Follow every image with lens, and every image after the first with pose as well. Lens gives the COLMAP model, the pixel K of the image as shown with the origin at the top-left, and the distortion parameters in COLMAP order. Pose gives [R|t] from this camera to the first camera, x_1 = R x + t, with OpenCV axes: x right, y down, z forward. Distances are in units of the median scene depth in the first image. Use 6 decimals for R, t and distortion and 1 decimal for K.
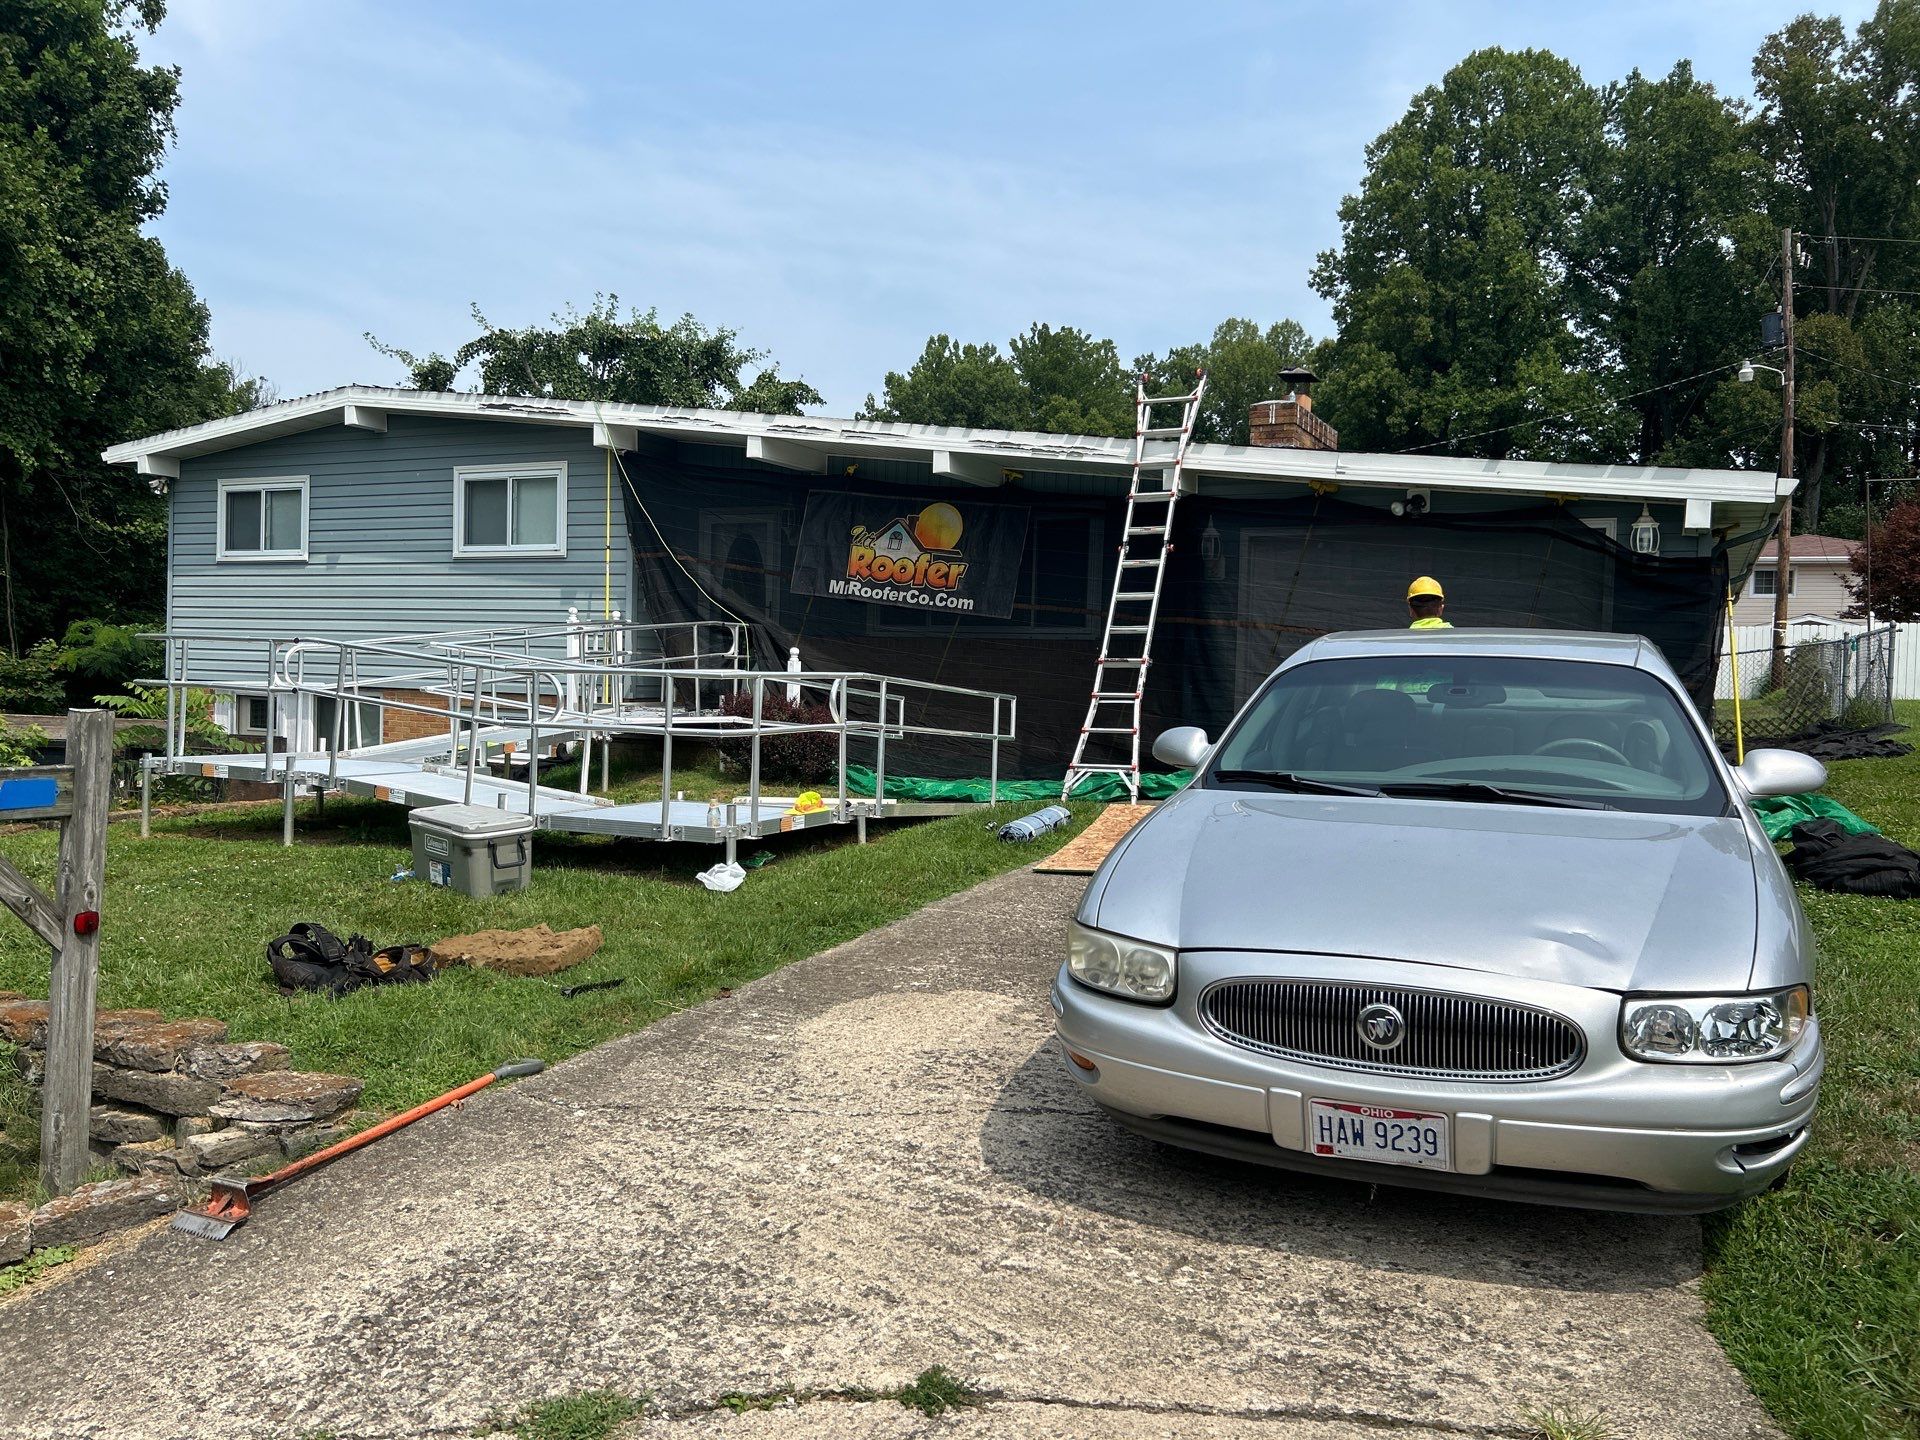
lens RADIAL K [[1403.4, 0, 960.0], [0, 1403.4, 720.0], [0, 0, 1]] dist [0.152825, -0.200924]
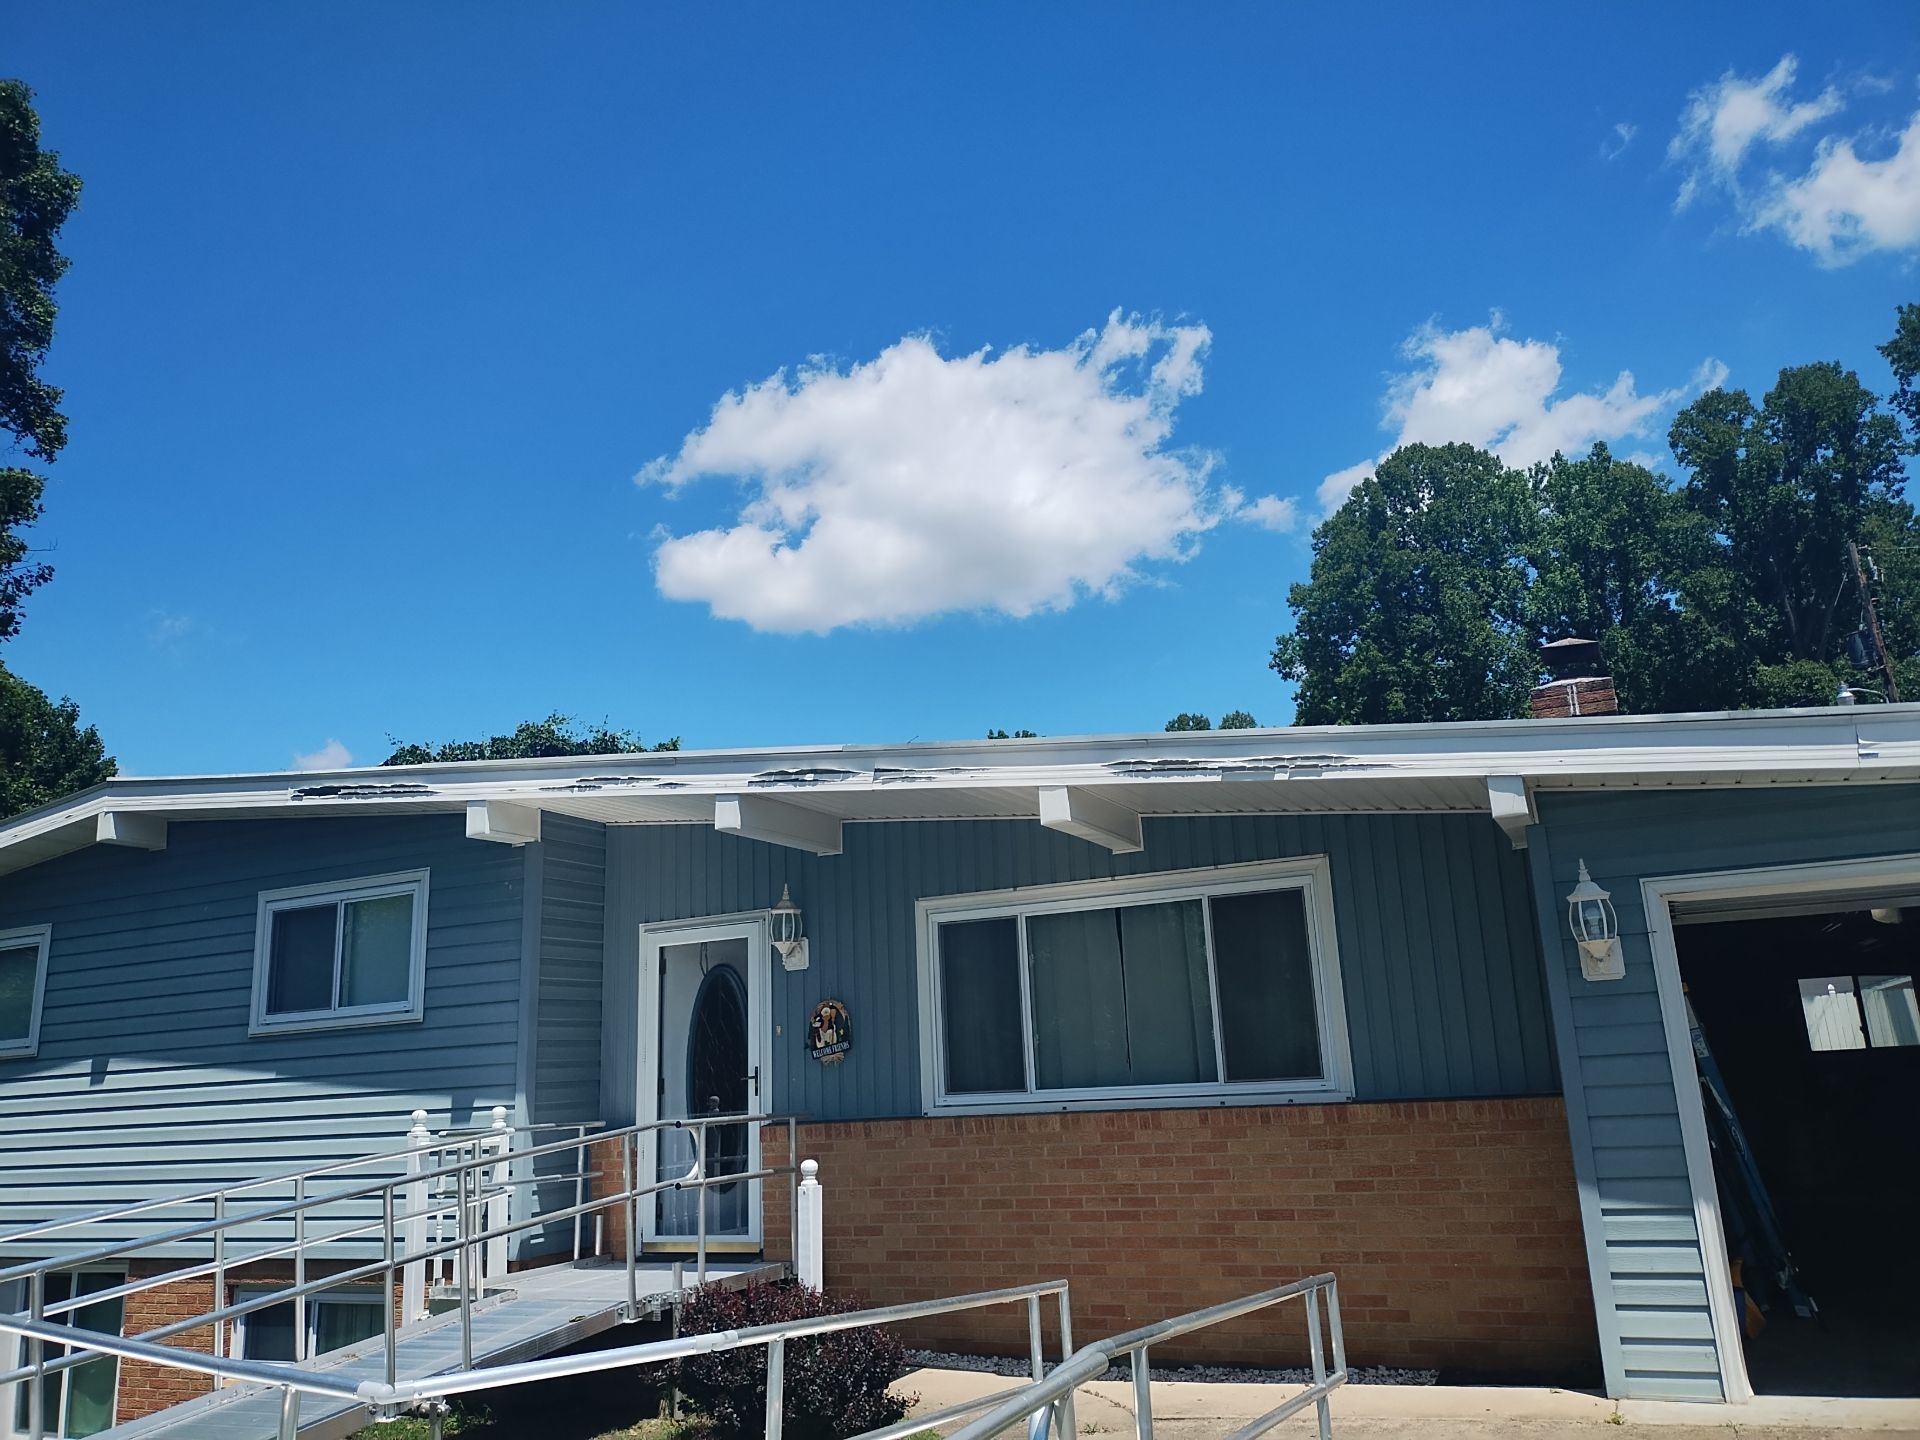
lens RADIAL K [[1355.6, 0, 964.9], [0, 1355.6, 719.8], [0, 0, 1]] dist [-0.003231, -0.001197]
pose [[0.996437, -0.061789, 0.057400, -0.024597], [0.075775, 0.954725, -0.287679, -0.019249], [-0.037026, 0.291003, 0.956005, 0.142054]]
